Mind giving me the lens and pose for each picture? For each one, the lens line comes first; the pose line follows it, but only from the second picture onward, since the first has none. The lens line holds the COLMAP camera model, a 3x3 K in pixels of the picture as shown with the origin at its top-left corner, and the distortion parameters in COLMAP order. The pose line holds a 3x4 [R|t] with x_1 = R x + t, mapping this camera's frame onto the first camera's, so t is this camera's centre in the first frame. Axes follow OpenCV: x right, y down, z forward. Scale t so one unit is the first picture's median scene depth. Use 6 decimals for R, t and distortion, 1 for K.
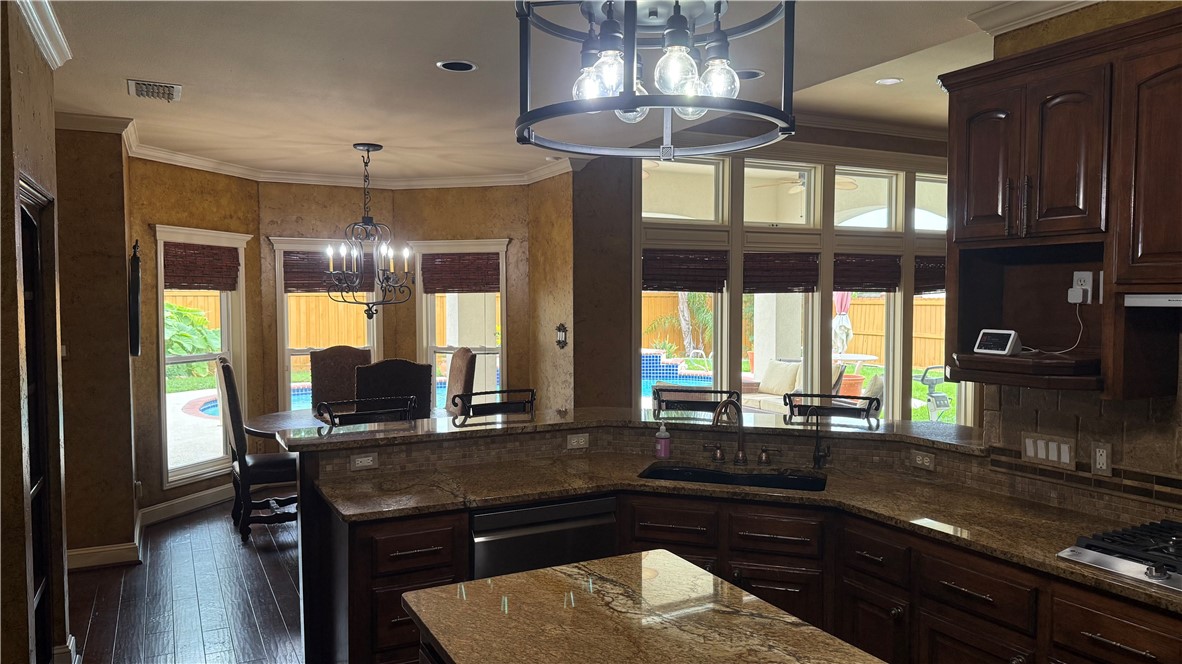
lens RADIAL K [[826.3, 0, 592.9], [0, 826.3, 335.4], [0, 0, 1]] dist [0.033050, -0.070194]
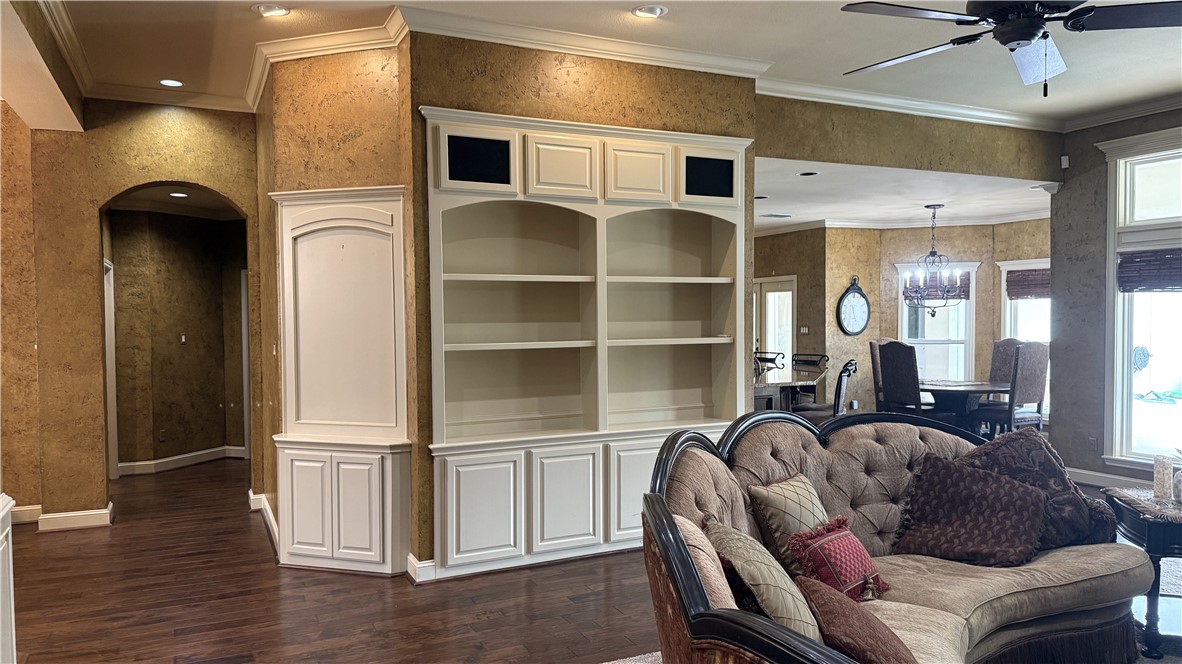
lens RADIAL K [[826.3, 0, 590.5], [0, 826.3, 334.2], [0, 0, 1]] dist [0.033050, -0.070194]
pose [[-0.037889, 0.022774, -0.999022, 1.140511], [-0.037414, 0.999007, 0.024192, -0.001731], [0.998581, 0.038294, -0.036999, 0.373254]]
